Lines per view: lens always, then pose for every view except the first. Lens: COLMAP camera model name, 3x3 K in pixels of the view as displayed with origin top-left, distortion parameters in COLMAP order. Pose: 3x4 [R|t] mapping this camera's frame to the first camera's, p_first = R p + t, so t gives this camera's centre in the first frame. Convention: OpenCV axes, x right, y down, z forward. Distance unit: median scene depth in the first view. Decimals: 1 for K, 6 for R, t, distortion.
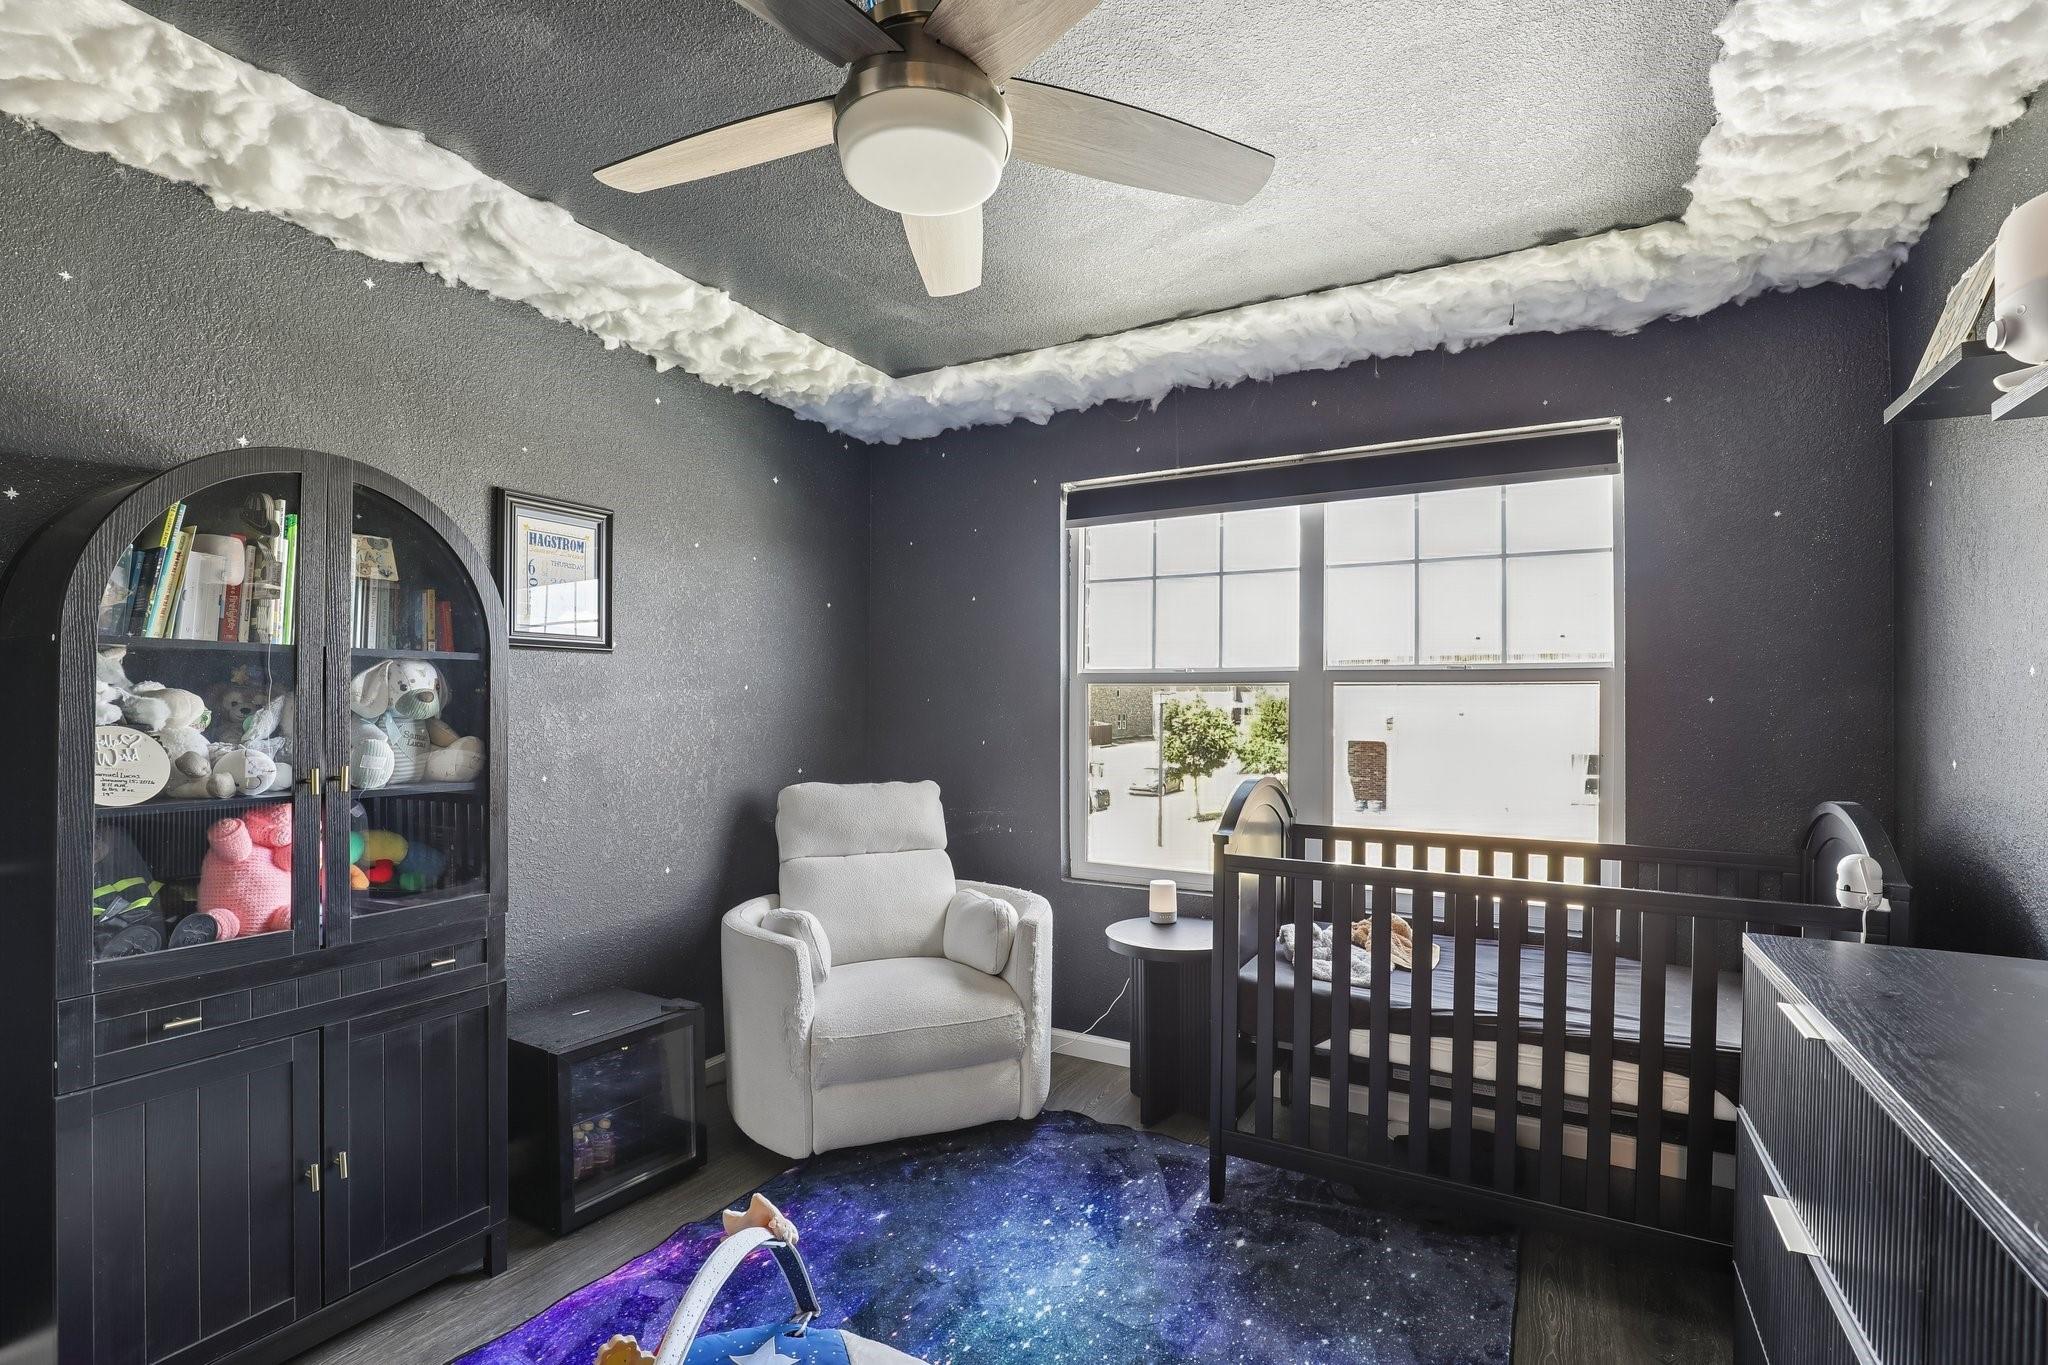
lens RADIAL K [[934.5, 0, 1030.1], [0, 934.5, 692.8], [0, 0, 1]] dist [-0.032789, -0.000015]
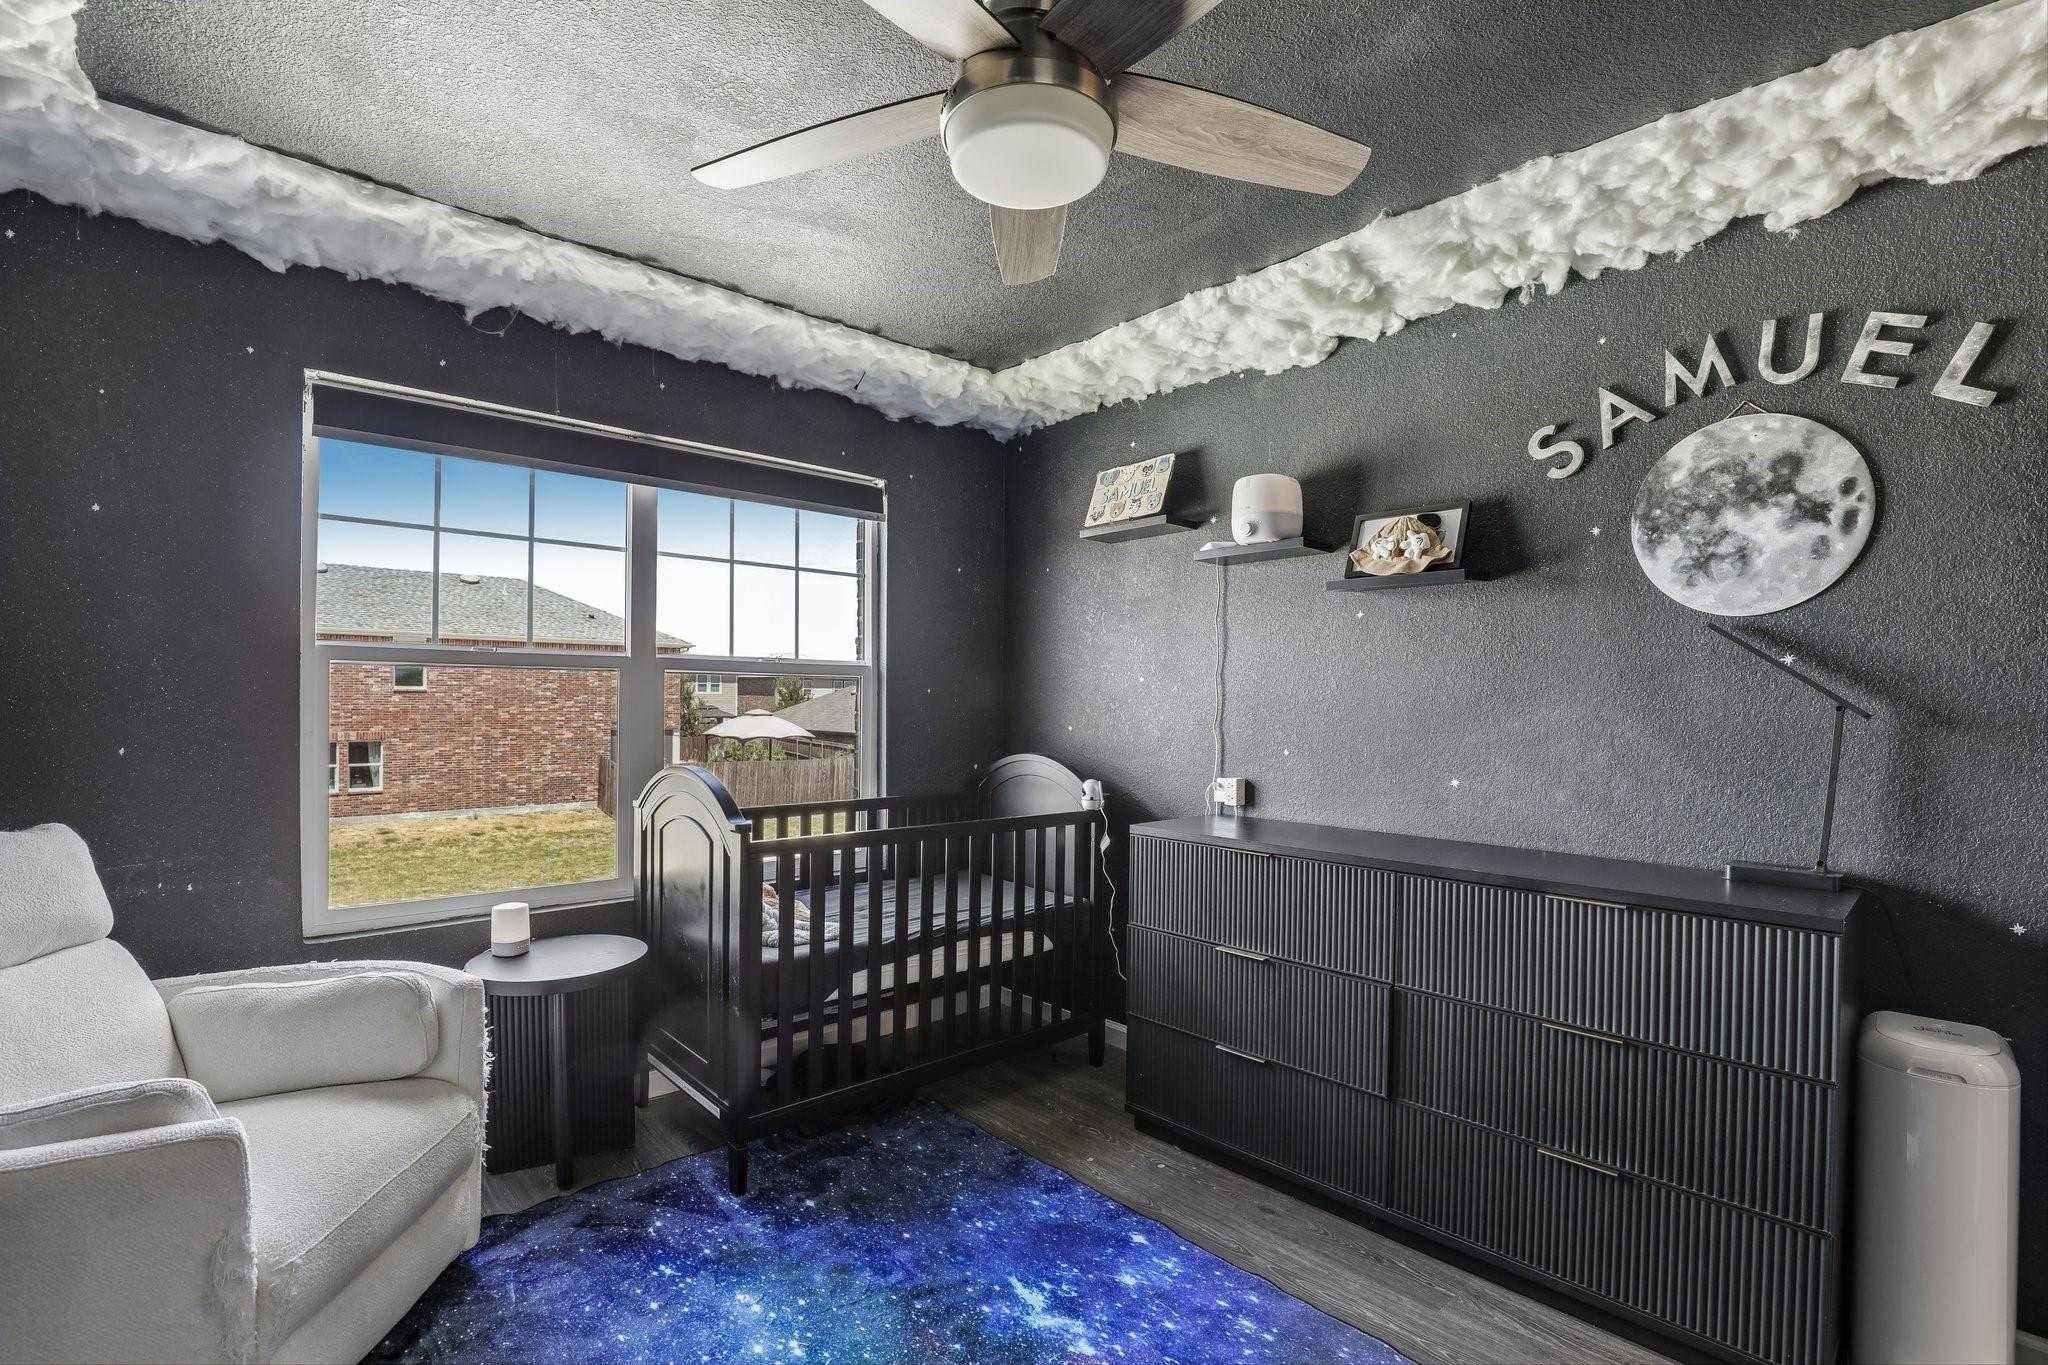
lens RADIAL K [[934.5, 0, 1030.1], [0, 934.5, 692.8], [0, 0, 1]] dist [-0.032789, -0.000015]
pose [[0.306699, 0.003694, 0.951799, -0.578716], [-0.019673, 0.999803, 0.002459, 0.003450], [-0.951603, -0.019479, 0.306712, 0.366472]]
